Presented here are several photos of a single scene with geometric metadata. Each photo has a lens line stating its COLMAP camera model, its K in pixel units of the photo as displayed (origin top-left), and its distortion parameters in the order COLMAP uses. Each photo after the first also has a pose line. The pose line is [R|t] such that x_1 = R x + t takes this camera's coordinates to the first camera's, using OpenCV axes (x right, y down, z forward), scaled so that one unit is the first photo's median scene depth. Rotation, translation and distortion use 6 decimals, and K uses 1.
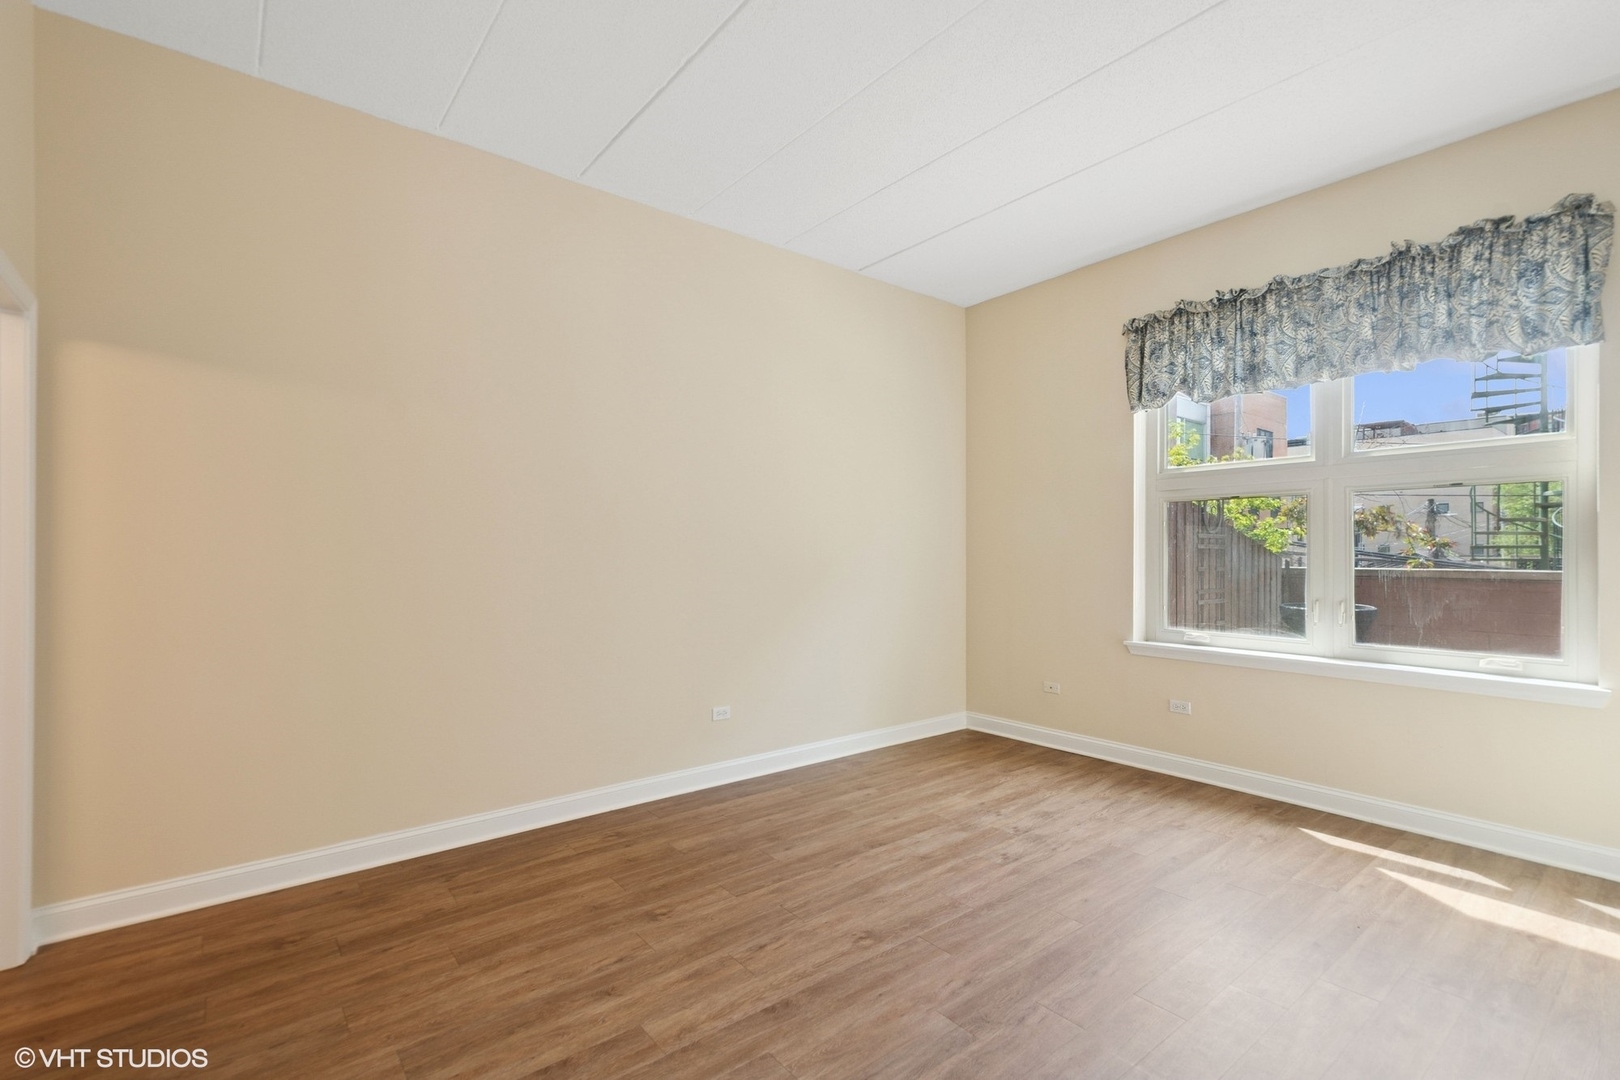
lens RADIAL K [[736.5, 0, 815.5], [0, 736.5, 550.9], [0, 0, 1]] dist [0.017925, -0.004240]
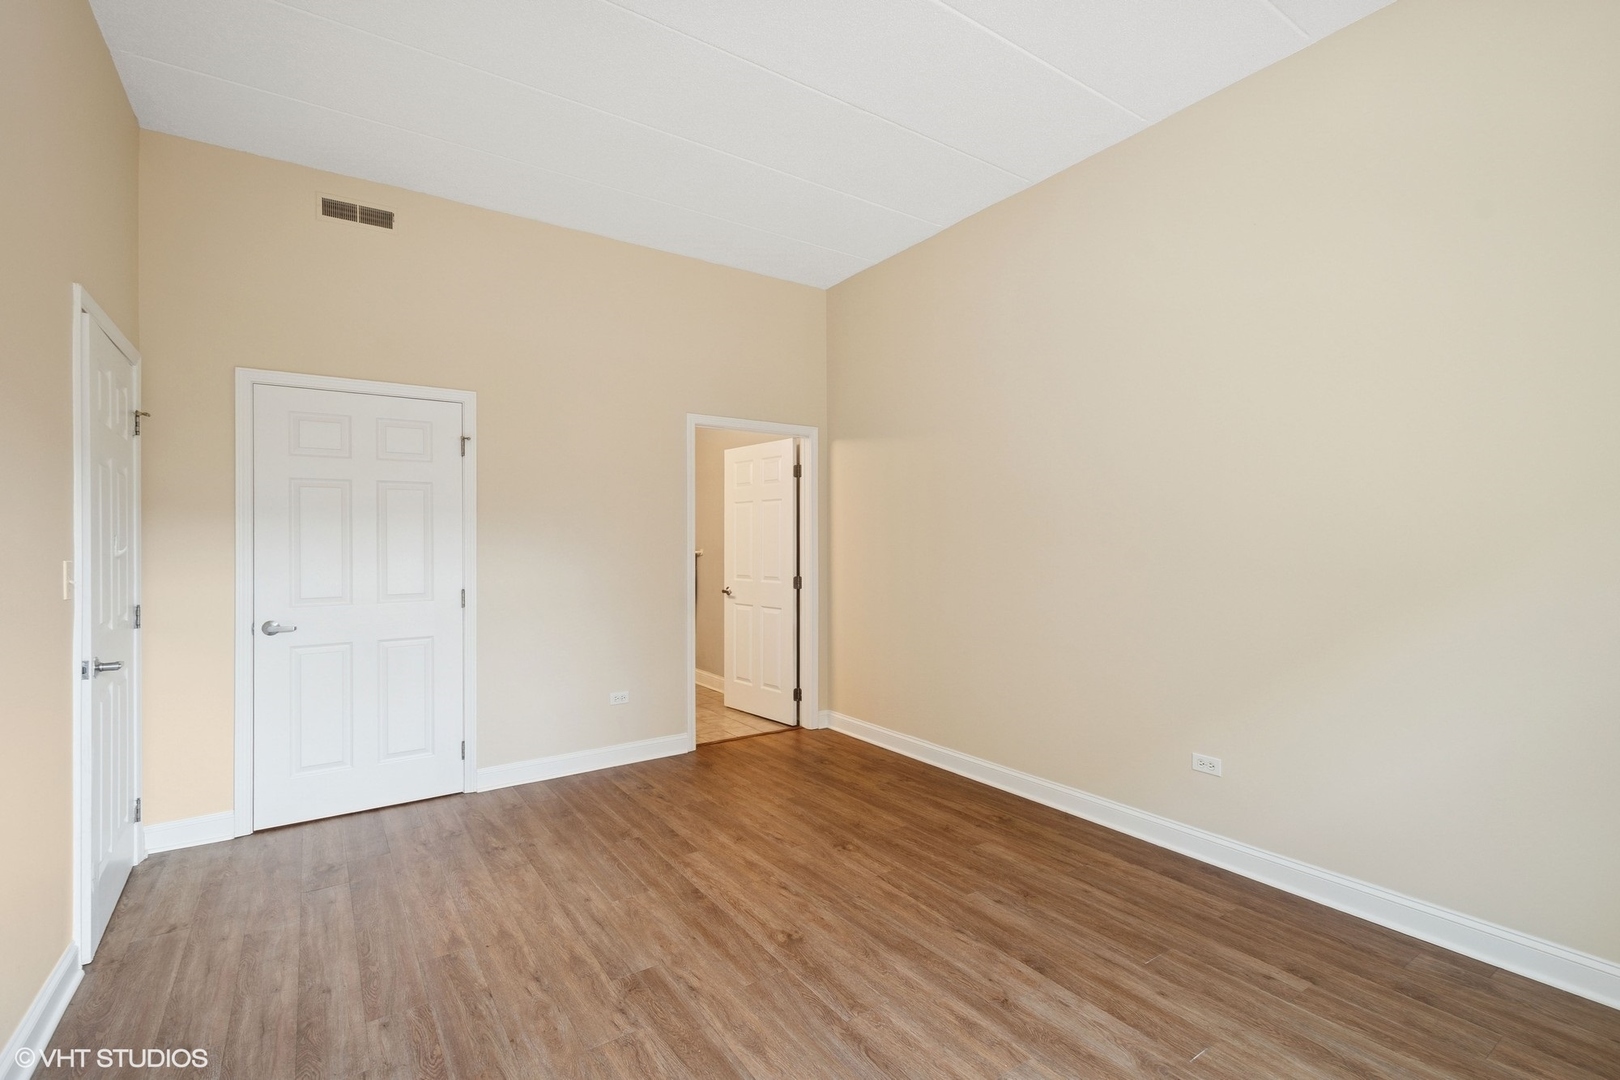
lens RADIAL K [[736.5, 0, 815.2], [0, 736.5, 537.6], [0, 0, 1]] dist [0.017925, -0.004240]
pose [[-0.082293, -0.005180, -0.996595, 0.945776], [0.007575, 0.999954, -0.005823, -0.003058], [0.996579, -0.008028, -0.082250, 1.009506]]
